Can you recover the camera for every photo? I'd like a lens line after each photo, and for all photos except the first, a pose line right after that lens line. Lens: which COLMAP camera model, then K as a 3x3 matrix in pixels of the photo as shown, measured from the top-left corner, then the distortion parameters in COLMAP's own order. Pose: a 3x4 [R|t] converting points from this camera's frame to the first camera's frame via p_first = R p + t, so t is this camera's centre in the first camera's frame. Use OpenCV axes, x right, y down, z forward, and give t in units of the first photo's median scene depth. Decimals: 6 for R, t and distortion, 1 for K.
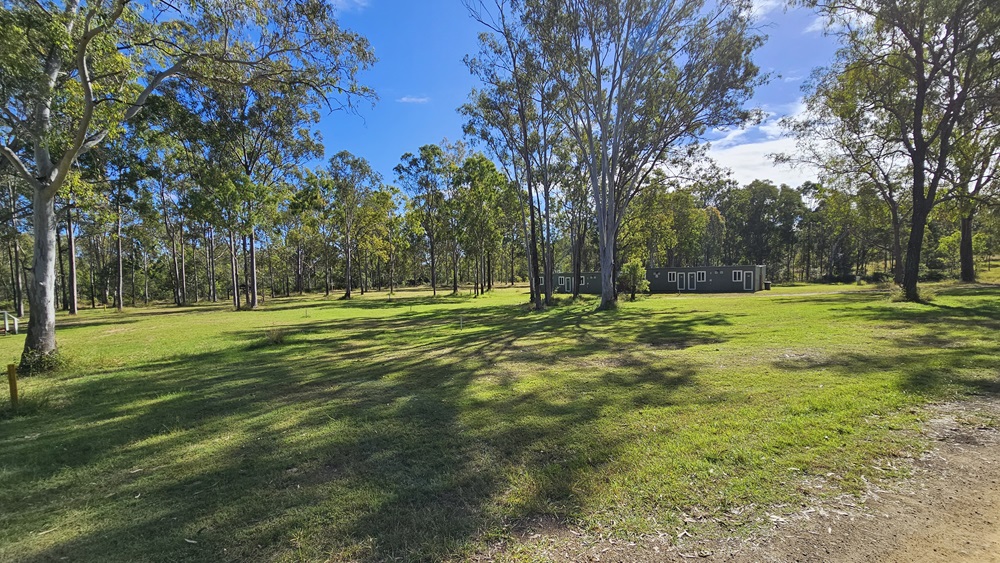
lens RADIAL K [[413.5, 0, 496.9], [0, 413.5, 291.1], [0, 0, 1]] dist [0.003919, 0.000366]
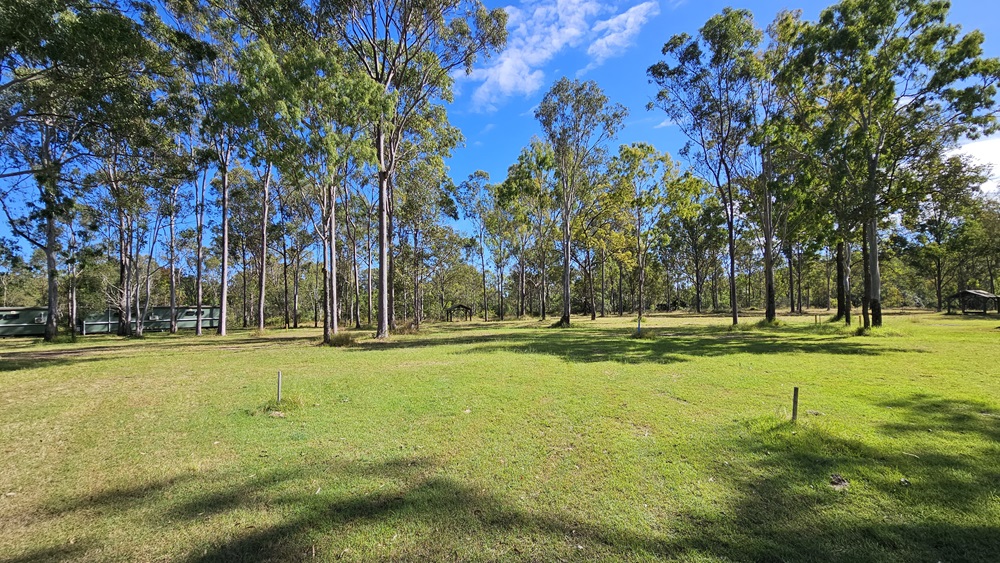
lens RADIAL K [[413.5, 0, 500.1], [0, 413.5, 285.4], [0, 0, 1]] dist [0.003919, 0.000366]
pose [[0.845627, -0.018704, -0.533447, -0.122521], [-0.023778, 0.997074, -0.072653, 0.005974], [0.533244, 0.074122, 0.842708, 0.443439]]
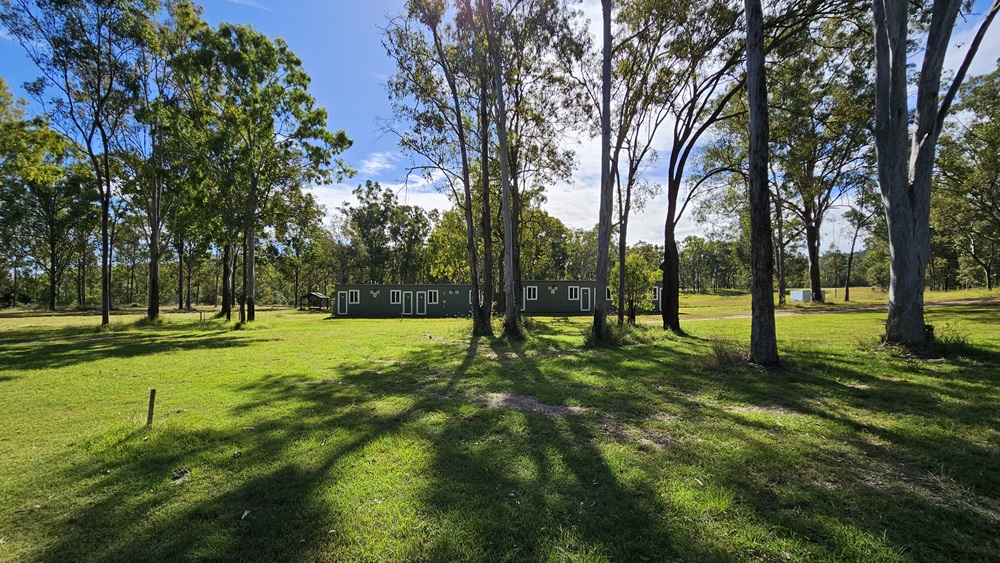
lens RADIAL K [[413.5, 0, 500.1], [0, 413.5, 286.3], [0, 0, 1]] dist [0.003919, 0.000366]
pose [[0.762848, 0.045359, 0.644985, -0.118339], [0.005109, 0.997082, -0.076163, 0.005631], [-0.646557, 0.061396, 0.760391, 0.442634]]
